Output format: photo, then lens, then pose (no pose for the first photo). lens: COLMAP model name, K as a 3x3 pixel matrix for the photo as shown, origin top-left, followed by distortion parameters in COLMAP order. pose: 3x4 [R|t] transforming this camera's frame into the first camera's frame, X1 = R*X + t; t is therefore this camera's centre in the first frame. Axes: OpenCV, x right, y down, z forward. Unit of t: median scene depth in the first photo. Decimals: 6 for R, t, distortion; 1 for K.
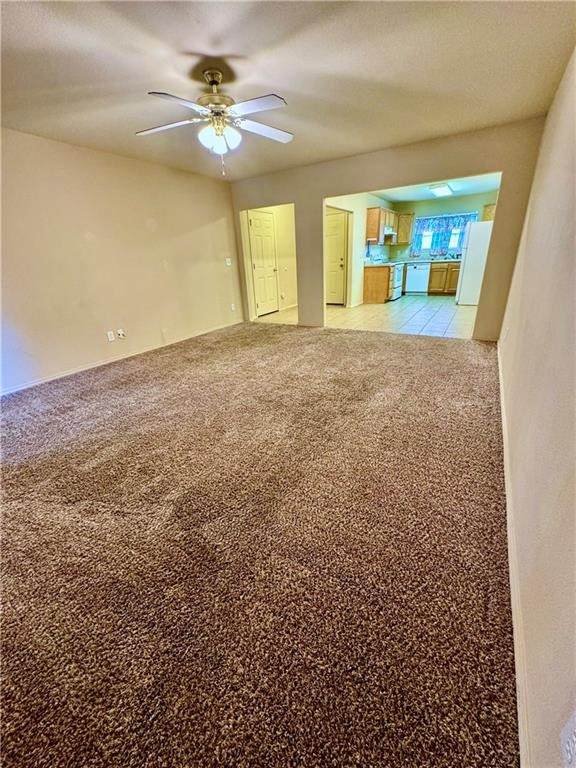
lens RADIAL K [[312.4, 0, 288.0], [0, 312.4, 384.0], [0, 0, 1]] dist [-0.000967, -0.000053]
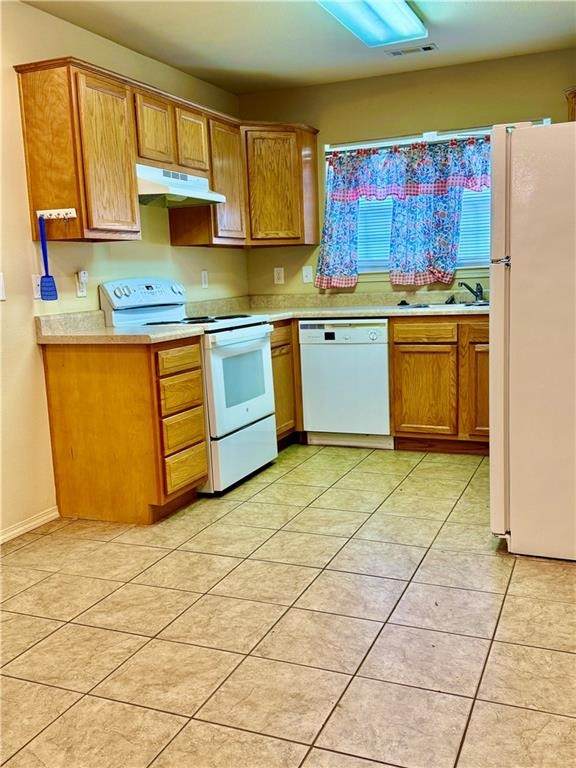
lens RADIAL K [[734.1, 0, 288.0], [0, 734.1, 384.0], [0, 0, 1]] dist [0.006960, 0.001562]
pose [[0.990122, -0.013370, 0.139567, 0.300740], [0.046850, 0.969773, -0.239468, -0.209851], [-0.132146, 0.243641, 0.960821, 0.489679]]
